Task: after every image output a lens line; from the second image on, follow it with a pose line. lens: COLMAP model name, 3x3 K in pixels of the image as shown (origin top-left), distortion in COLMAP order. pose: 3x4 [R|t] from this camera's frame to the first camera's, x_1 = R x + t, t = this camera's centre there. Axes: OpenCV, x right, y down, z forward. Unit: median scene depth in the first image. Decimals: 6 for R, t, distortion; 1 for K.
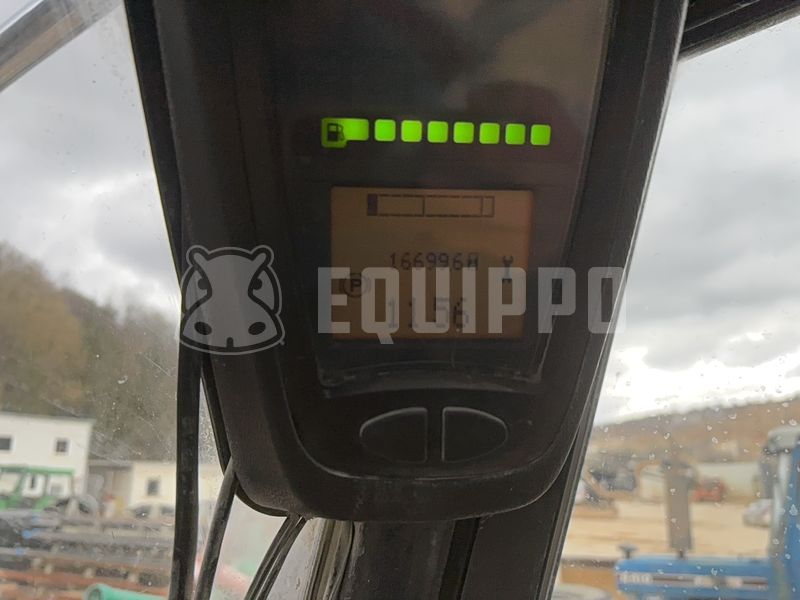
lens RADIAL K [[609.3, 0, 403.3], [0, 609.3, 303.1], [0, 0, 1]] dist [0.038814, -0.041460]
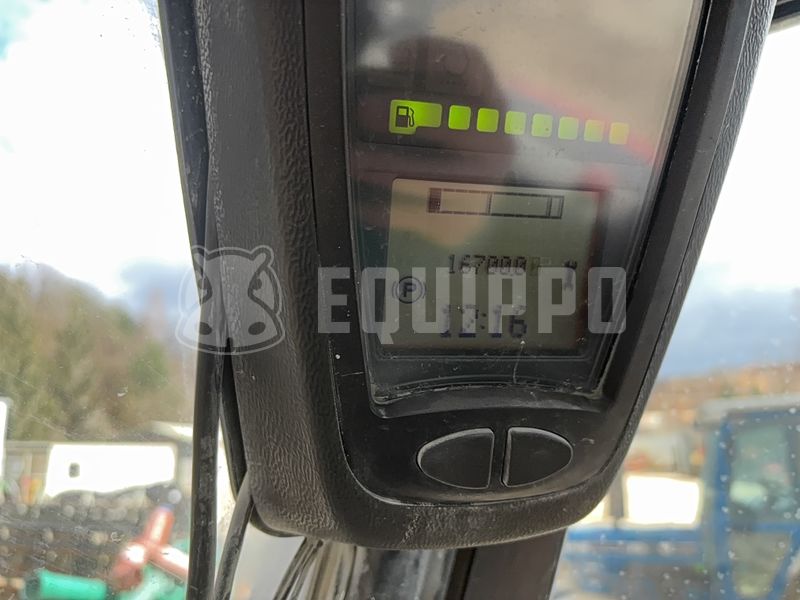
lens RADIAL K [[609.3, 0, 403.3], [0, 609.3, 303.1], [0, 0, 1]] dist [0.038814, -0.041460]
pose [[0.990769, 0.020036, 0.134070, -0.207518], [-0.023899, 0.999343, 0.027264, -0.034295], [-0.133436, -0.030216, 0.990597, 0.118267]]
